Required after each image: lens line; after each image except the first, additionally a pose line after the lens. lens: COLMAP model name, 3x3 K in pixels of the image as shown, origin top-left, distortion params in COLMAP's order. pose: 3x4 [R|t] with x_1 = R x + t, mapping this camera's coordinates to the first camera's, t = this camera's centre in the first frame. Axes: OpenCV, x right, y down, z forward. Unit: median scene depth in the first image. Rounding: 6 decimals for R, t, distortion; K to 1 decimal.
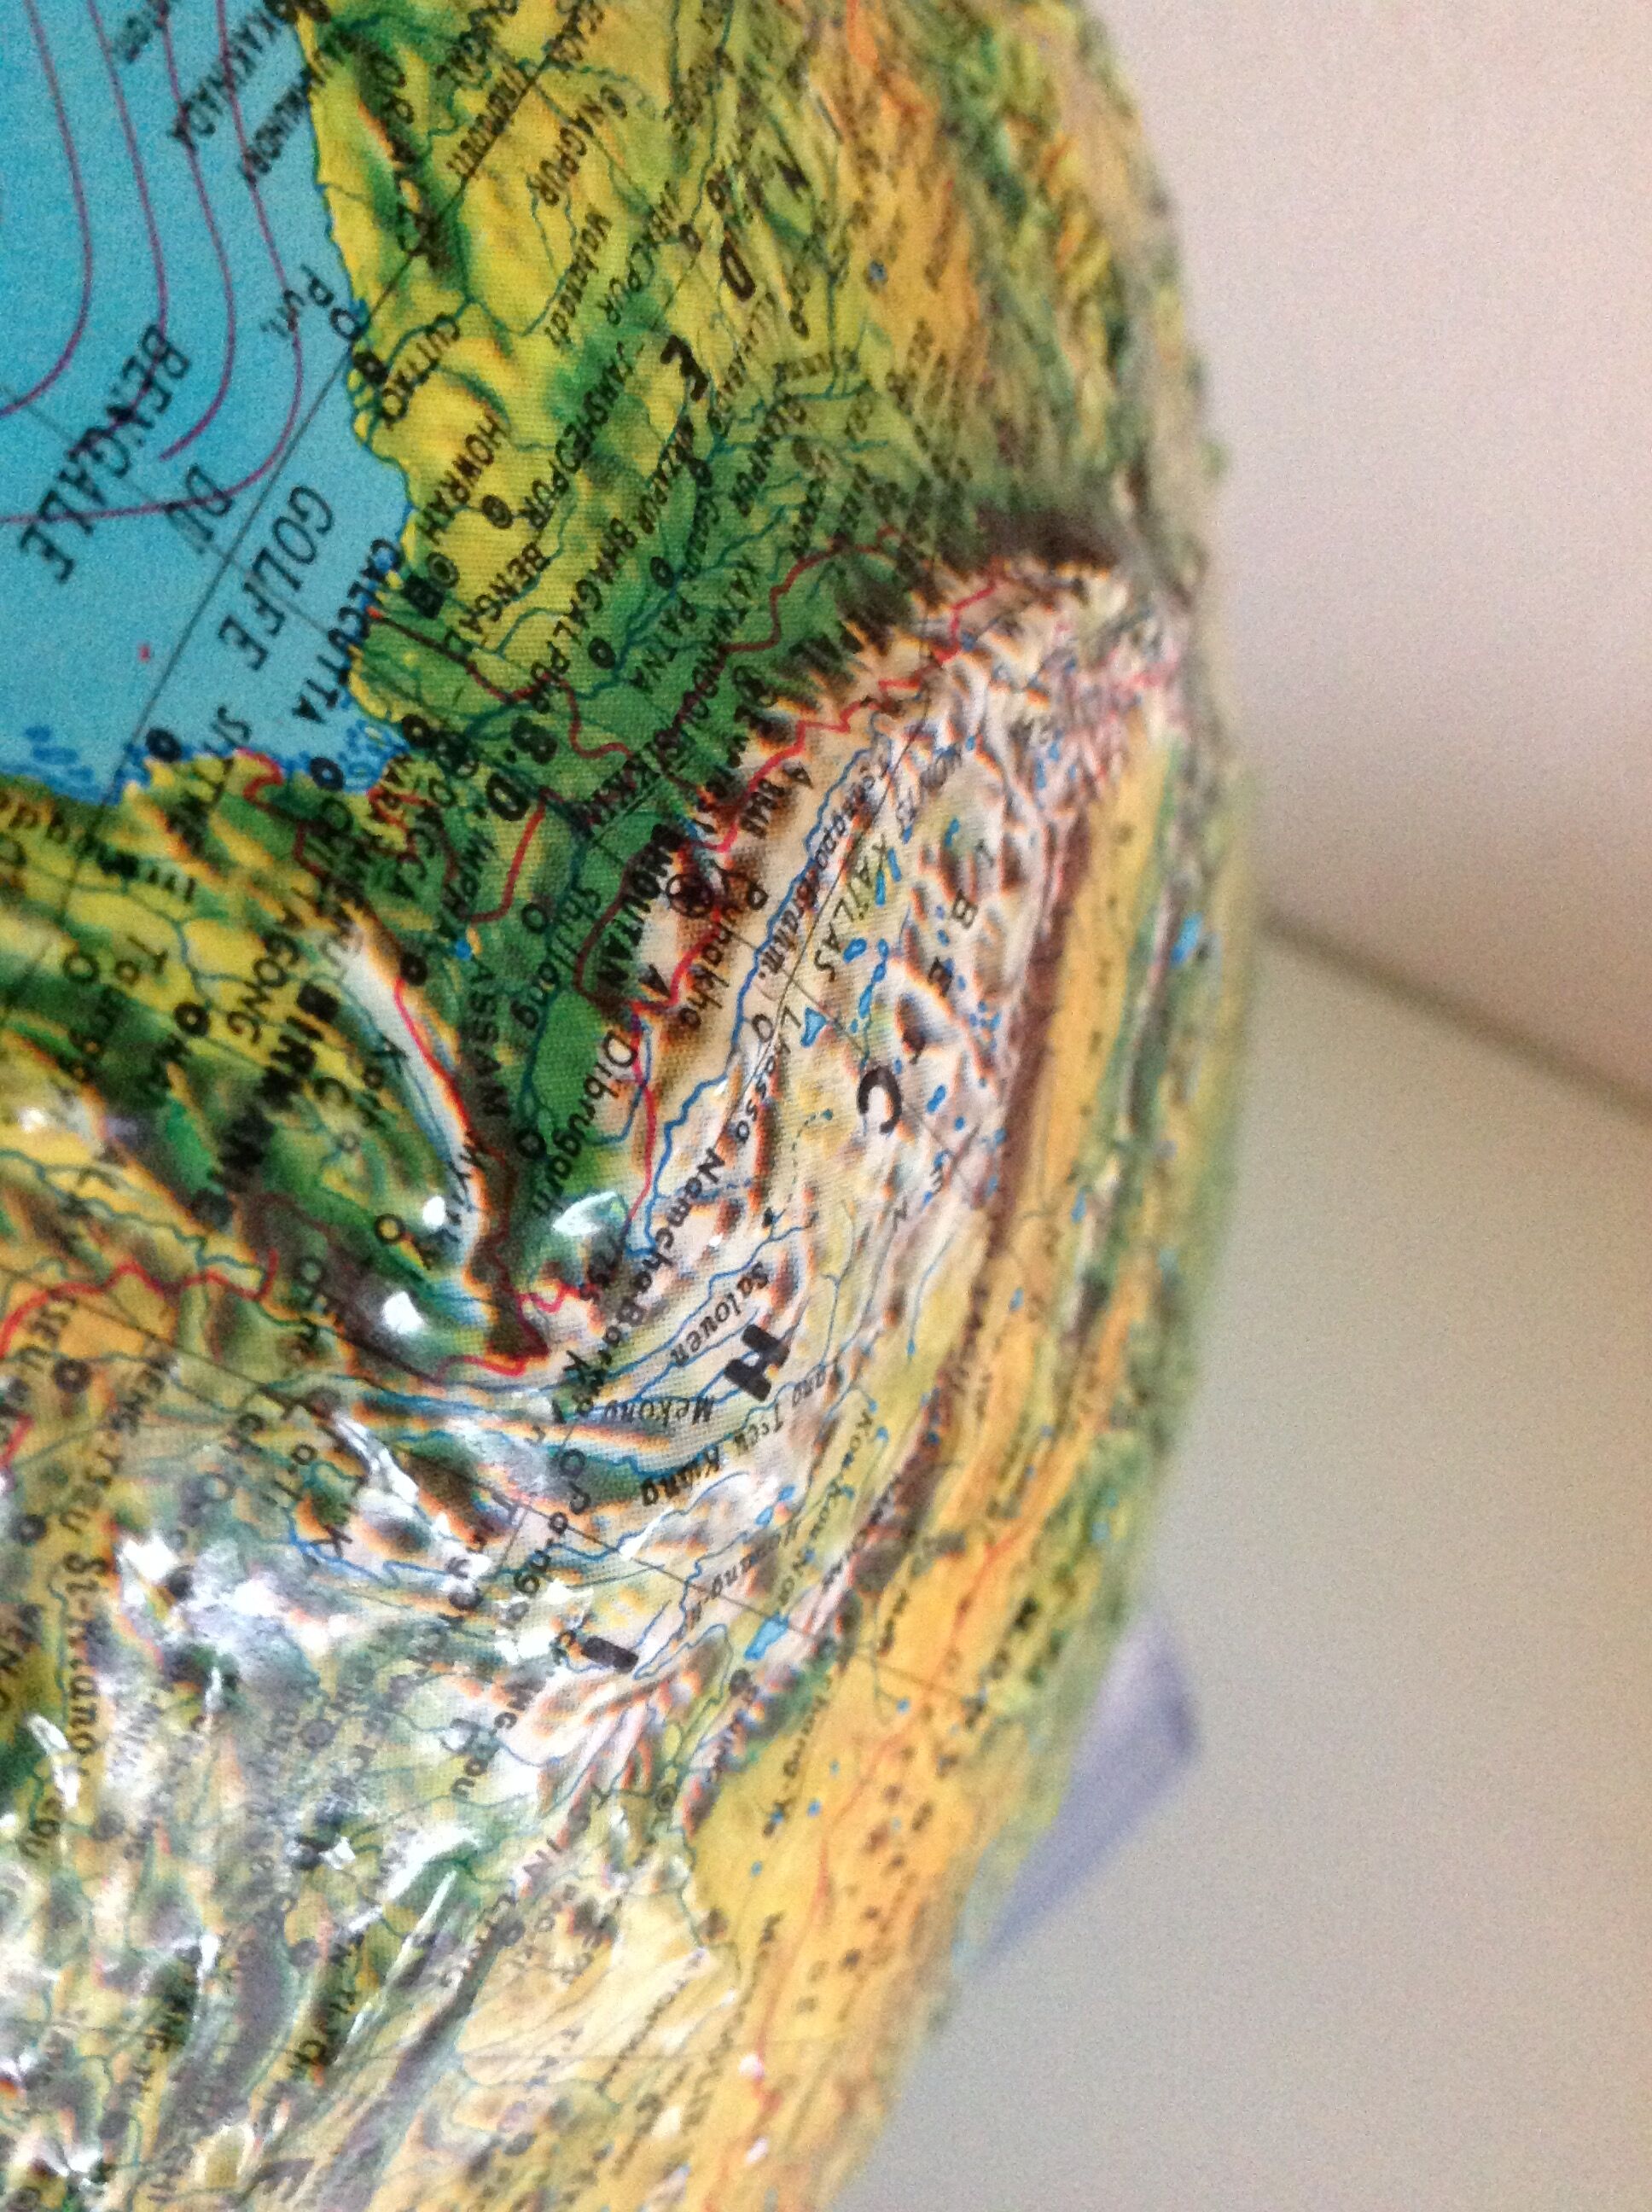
lens RADIAL K [[2207.4, 0, 826.0], [0, 2207.4, 1106.0], [0, 0, 1]] dist [0.115989, -0.384145]
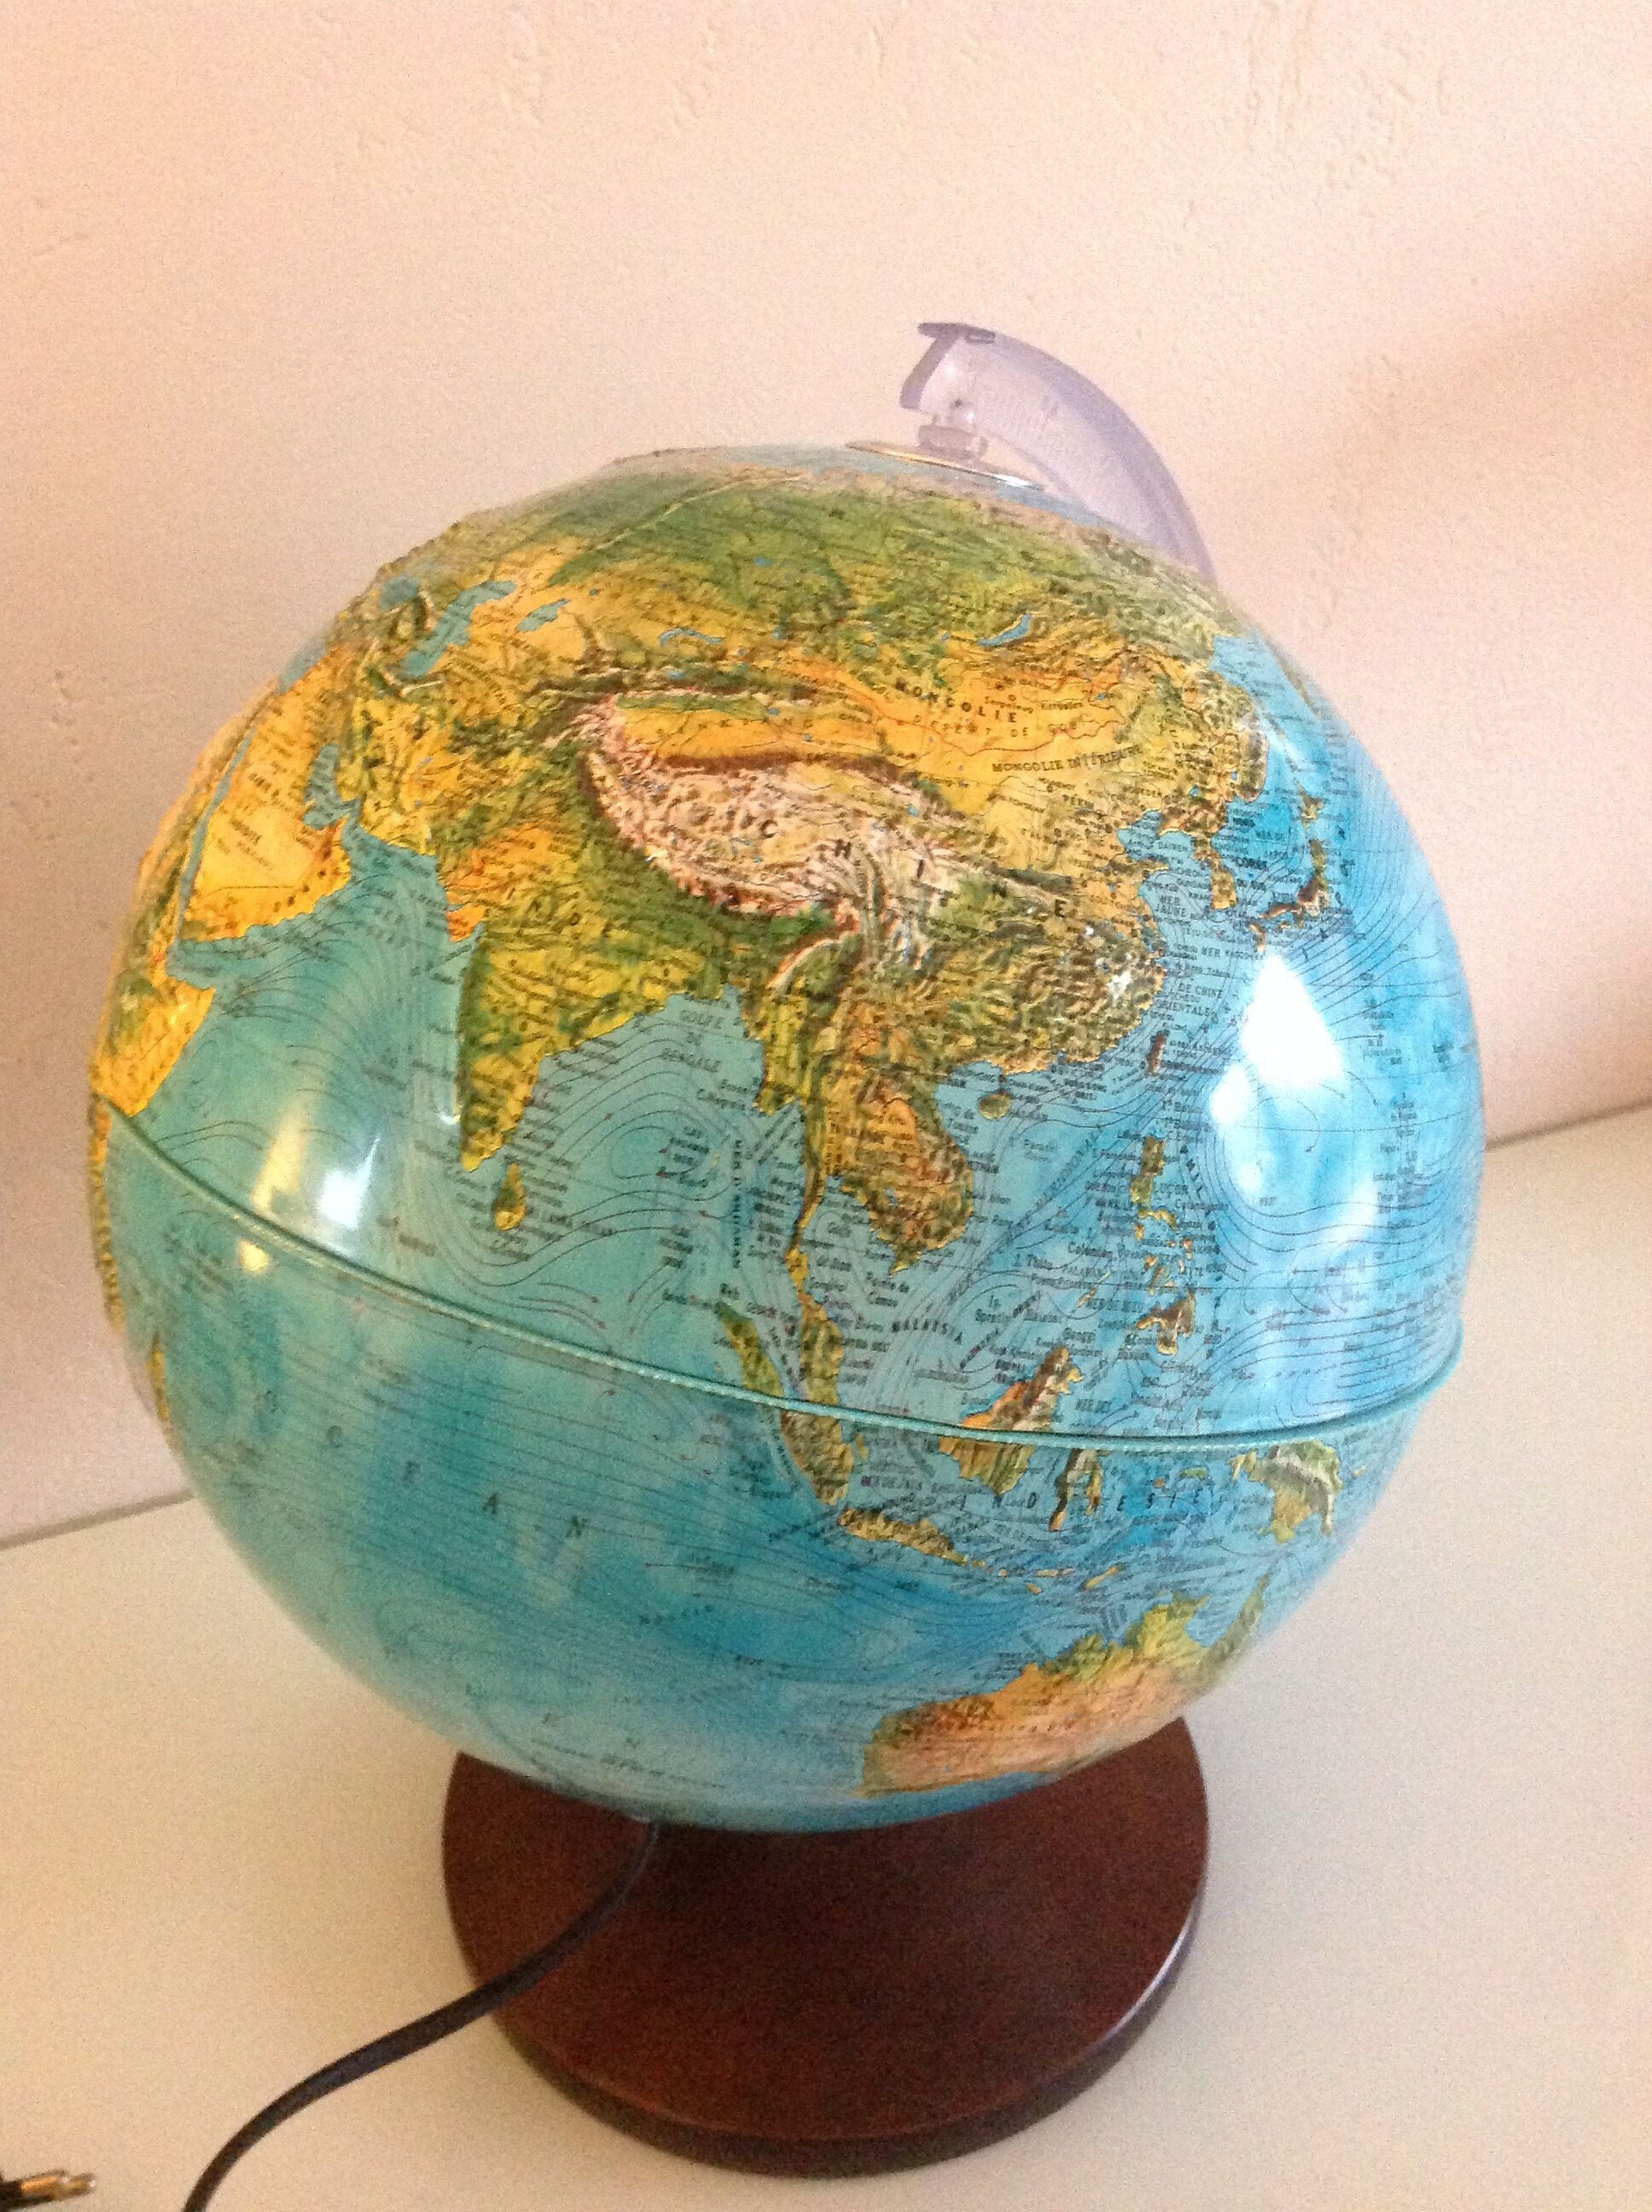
lens RADIAL K [[2207.4, 0, 826.0], [0, 2207.4, 1106.0], [0, 0, 1]] dist [0.115989, -0.384145]
pose [[-0.223604, -0.808340, -0.544599, 1.817411], [0.967684, -0.250936, -0.024856, 0.072211], [-0.116568, -0.532558, 0.838328, -2.639066]]
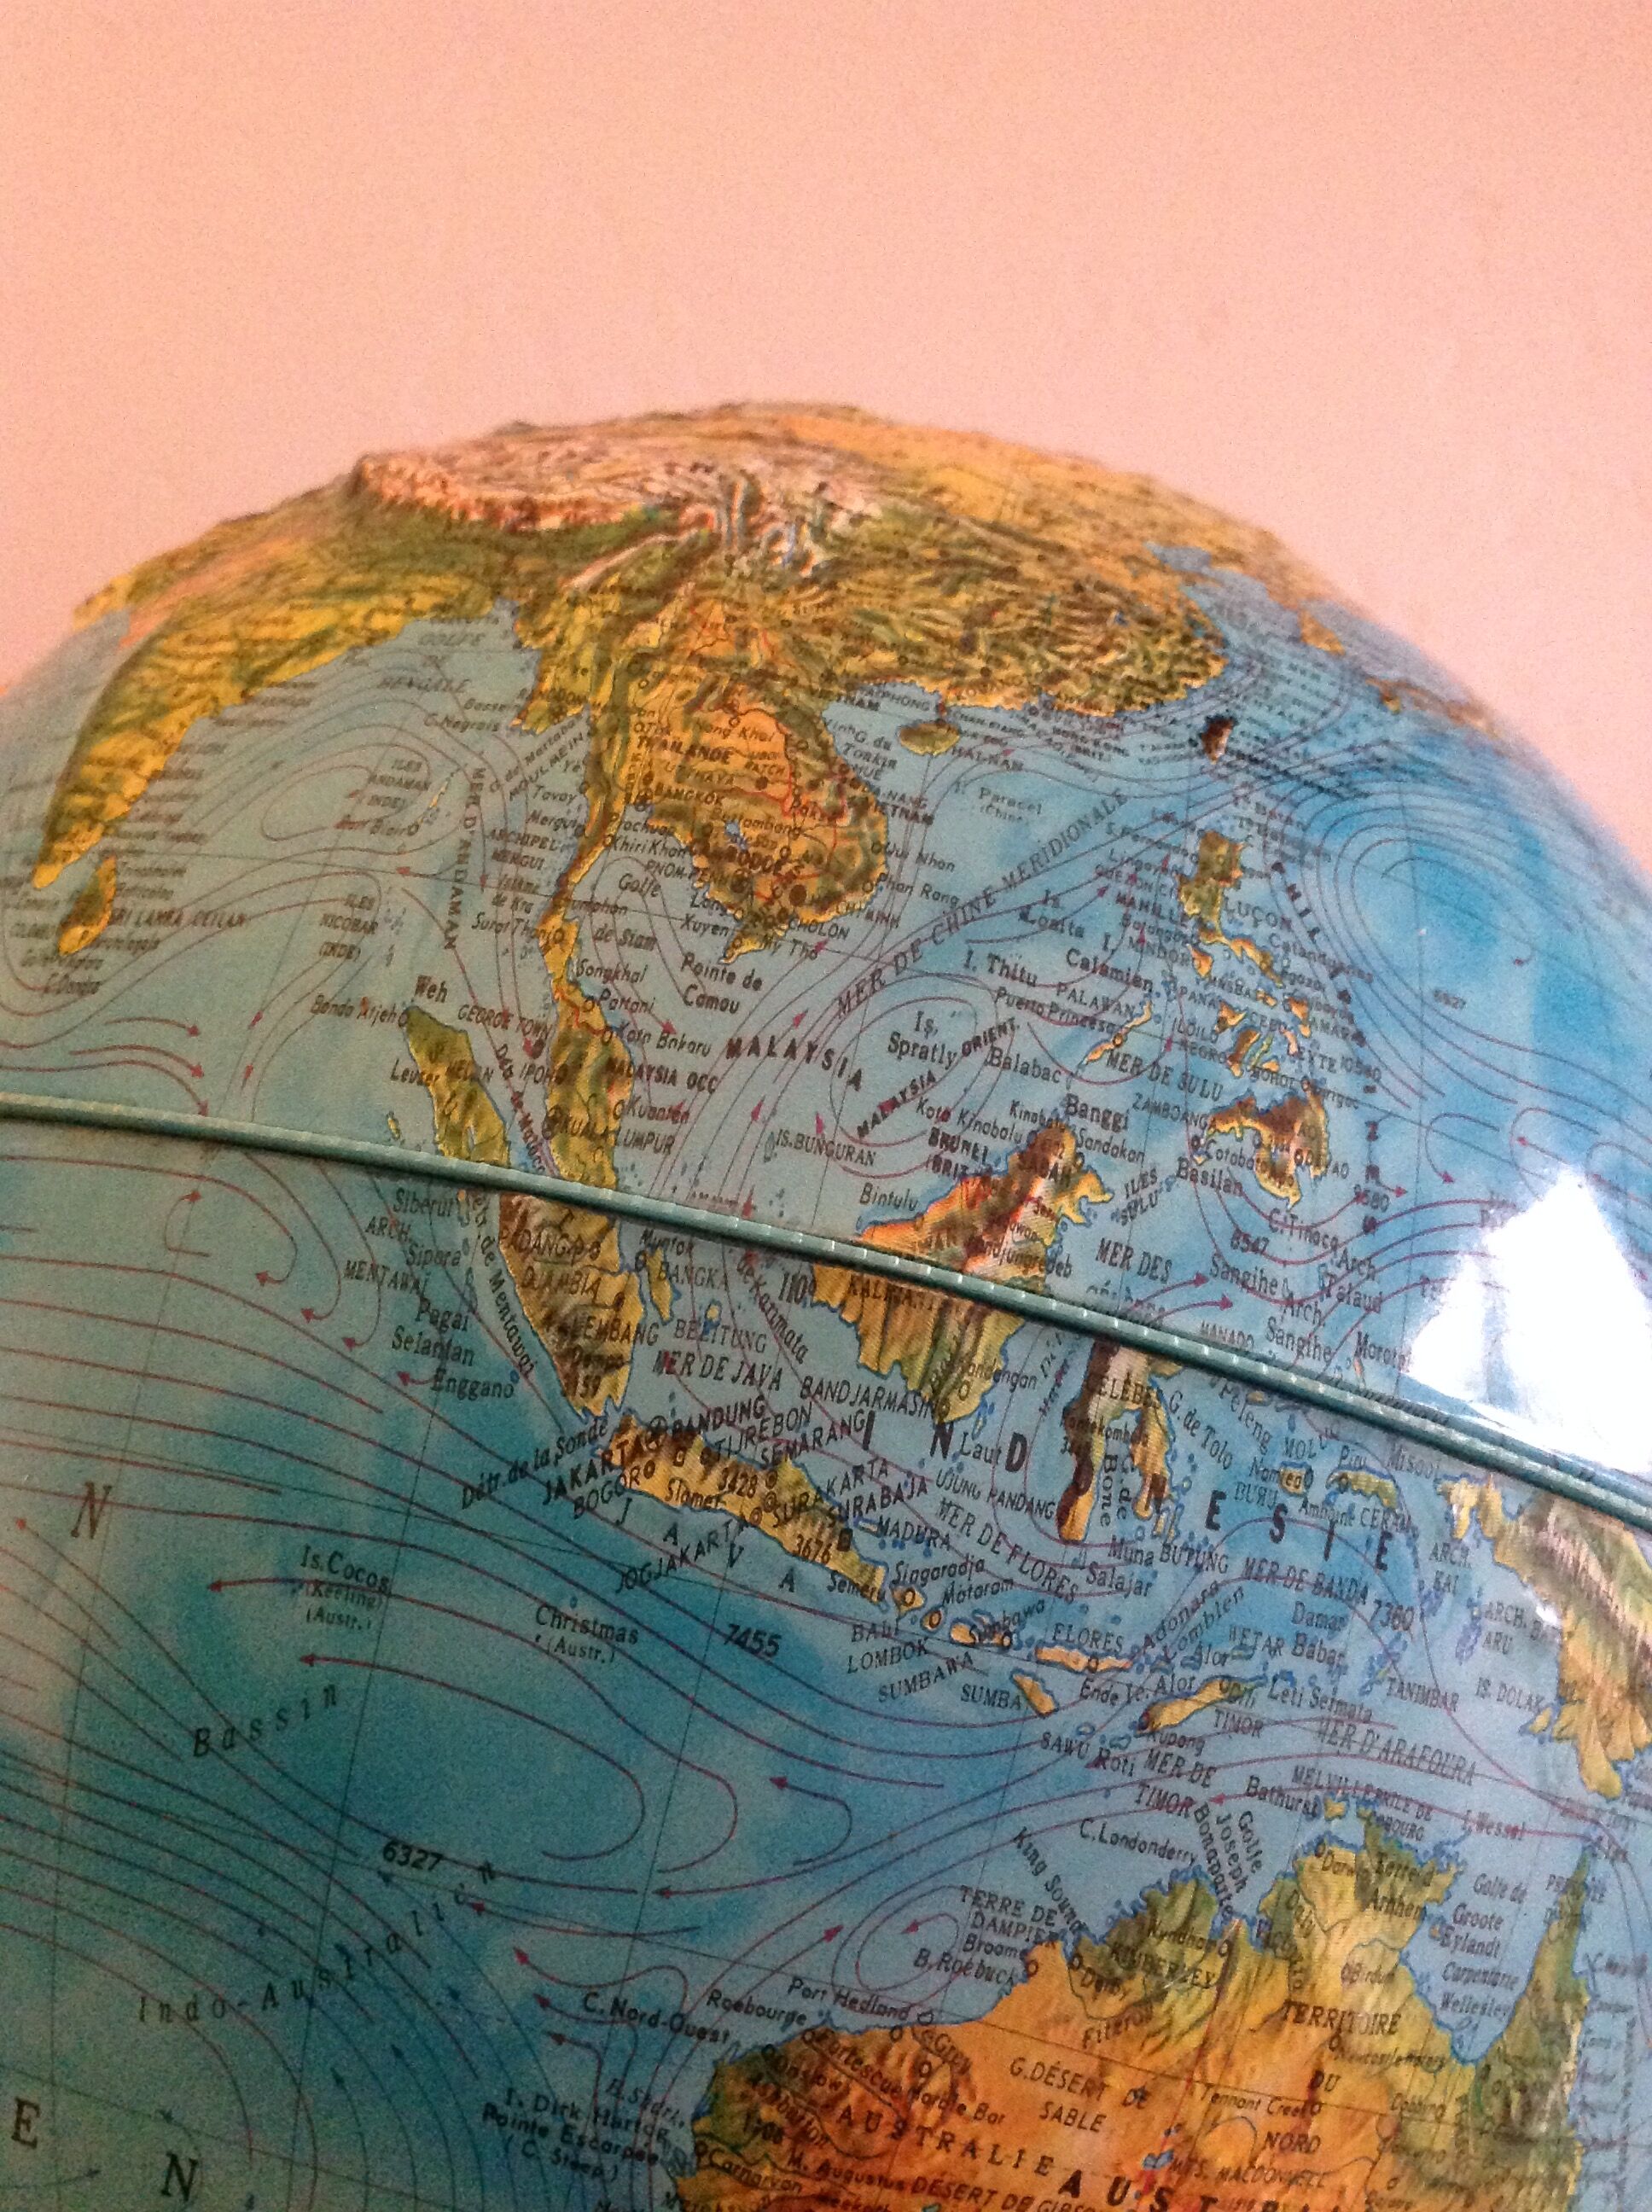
lens RADIAL K [[2207.4, 0, 826.0], [0, 2207.4, 1106.0], [0, 0, 1]] dist [0.115989, -0.384145]
pose [[-0.237930, -0.967778, 0.082433, -1.036955], [0.971252, -0.236396, 0.028037, 0.005799], [-0.007646, 0.086734, 0.996202, -1.578808]]
